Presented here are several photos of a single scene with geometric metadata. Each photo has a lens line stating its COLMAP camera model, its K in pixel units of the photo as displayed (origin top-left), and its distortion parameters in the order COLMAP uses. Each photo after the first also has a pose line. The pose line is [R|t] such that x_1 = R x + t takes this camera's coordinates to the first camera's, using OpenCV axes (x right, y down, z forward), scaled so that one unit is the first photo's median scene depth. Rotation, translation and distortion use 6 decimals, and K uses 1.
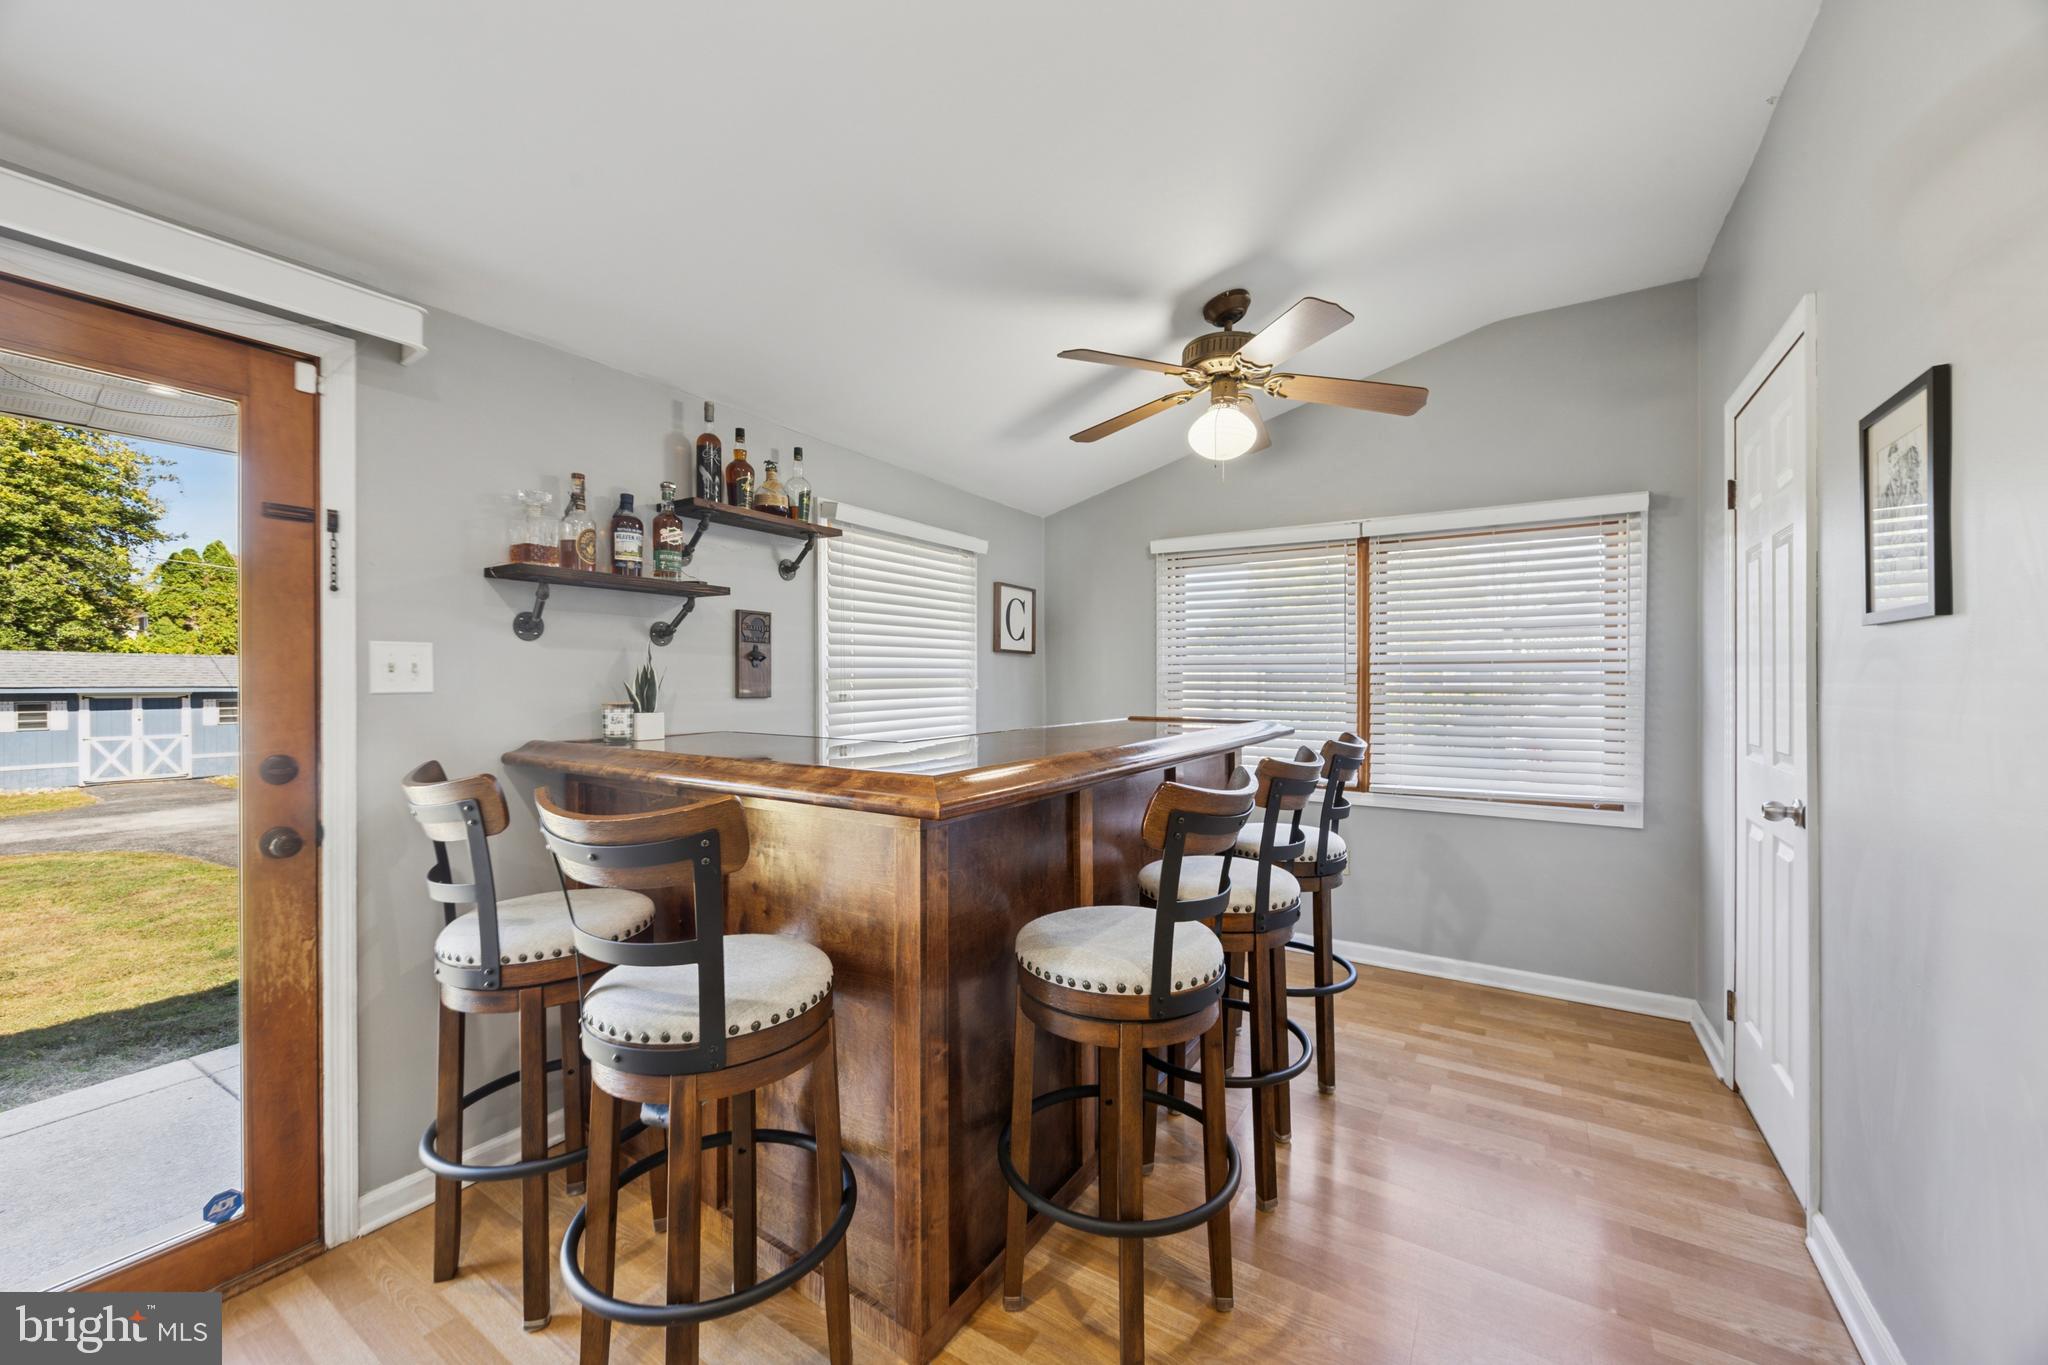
lens RADIAL K [[778.8, 0, 1028.3], [0, 778.8, 684.4], [0, 0, 1]] dist [-0.001170, -0.000154]
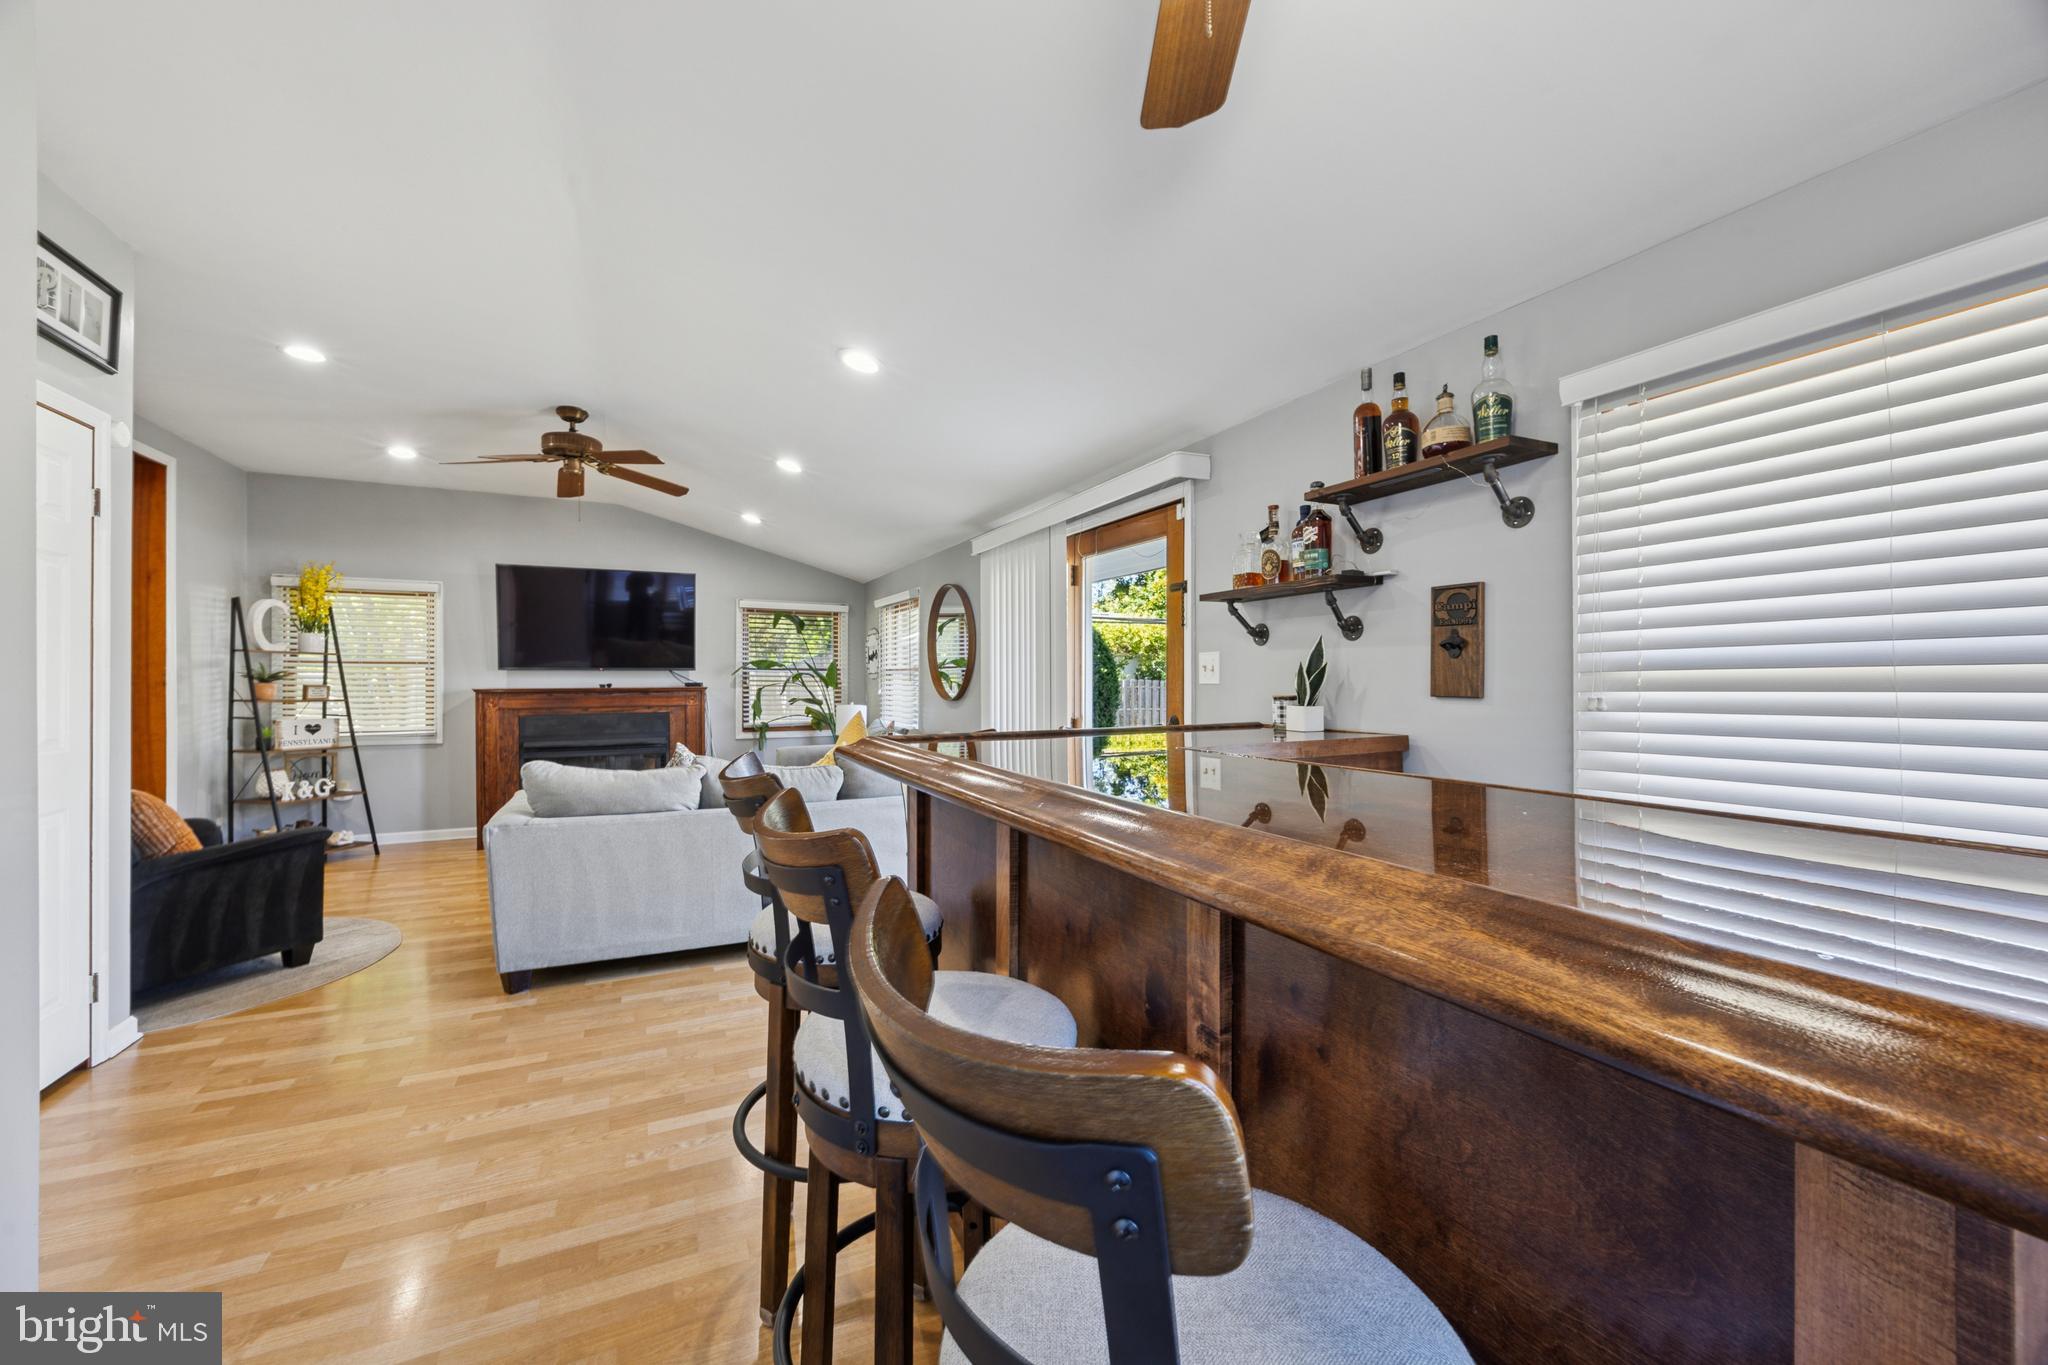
lens RADIAL K [[778.8, 0, 1023.9], [0, 778.8, 679.2], [0, 0, 1]] dist [-0.001170, -0.000154]
pose [[-0.525293, 0.004446, -0.850910, 0.549415], [-0.000823, 0.999983, 0.005733, -0.005119], [0.850921, 0.003712, -0.525281, 1.086456]]
